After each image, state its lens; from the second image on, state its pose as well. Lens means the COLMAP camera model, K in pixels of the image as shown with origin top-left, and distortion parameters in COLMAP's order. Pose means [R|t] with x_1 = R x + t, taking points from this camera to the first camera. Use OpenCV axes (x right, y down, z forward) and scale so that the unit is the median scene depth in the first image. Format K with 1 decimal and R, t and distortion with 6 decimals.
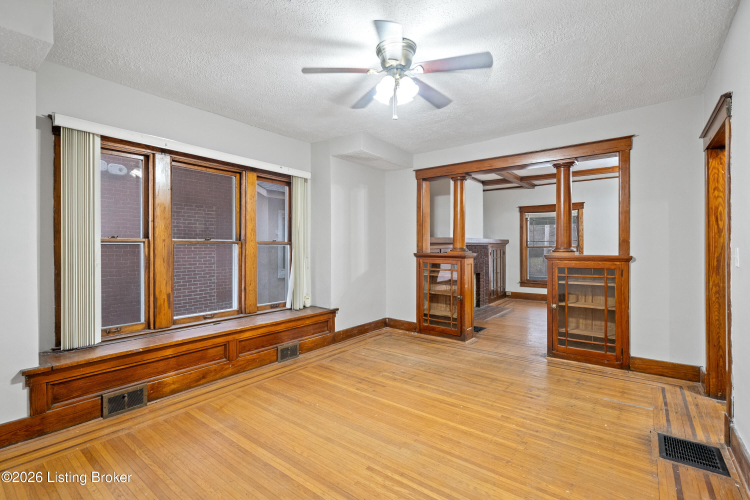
lens RADIAL K [[346.8, 0, 367.6], [0, 346.8, 249.6], [0, 0, 1]] dist [-0.002371, 0.001157]
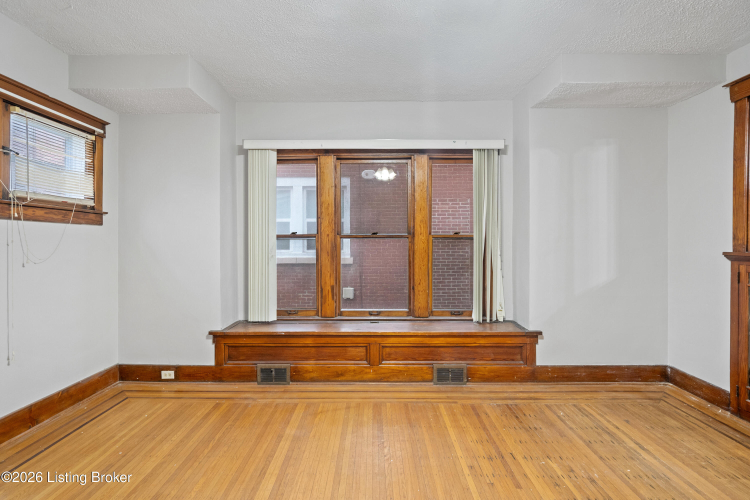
lens RADIAL K [[346.8, 0, 367.4], [0, 346.8, 245.1], [0, 0, 1]] dist [-0.002371, 0.001157]
pose [[0.608844, 0.004645, -0.793277, 0.300009], [-0.001671, 0.999988, 0.004573, -0.001569], [0.793288, -0.001459, 0.608844, 0.400048]]
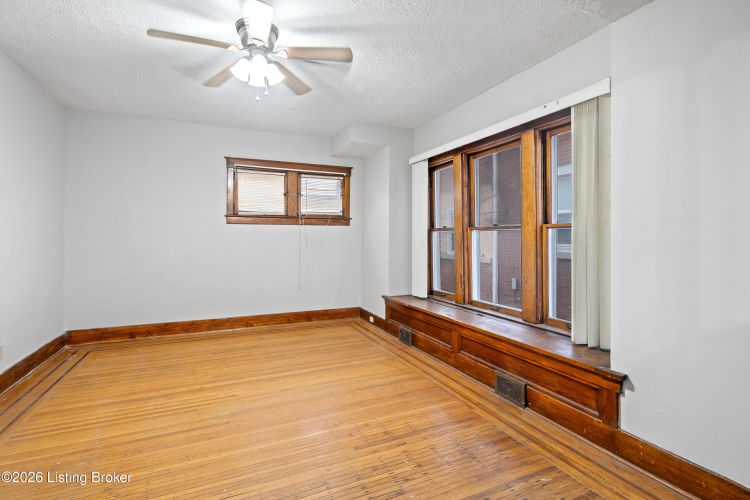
lens RADIAL K [[346.8, 0, 366.0], [0, 346.8, 239.3], [0, 0, 1]] dist [-0.002371, 0.001157]
pose [[-0.466203, 0.003479, -0.884671, 0.526031], [-0.003730, 0.999976, 0.005897, 0.004661], [0.884670, 0.006049, -0.466179, 1.139399]]
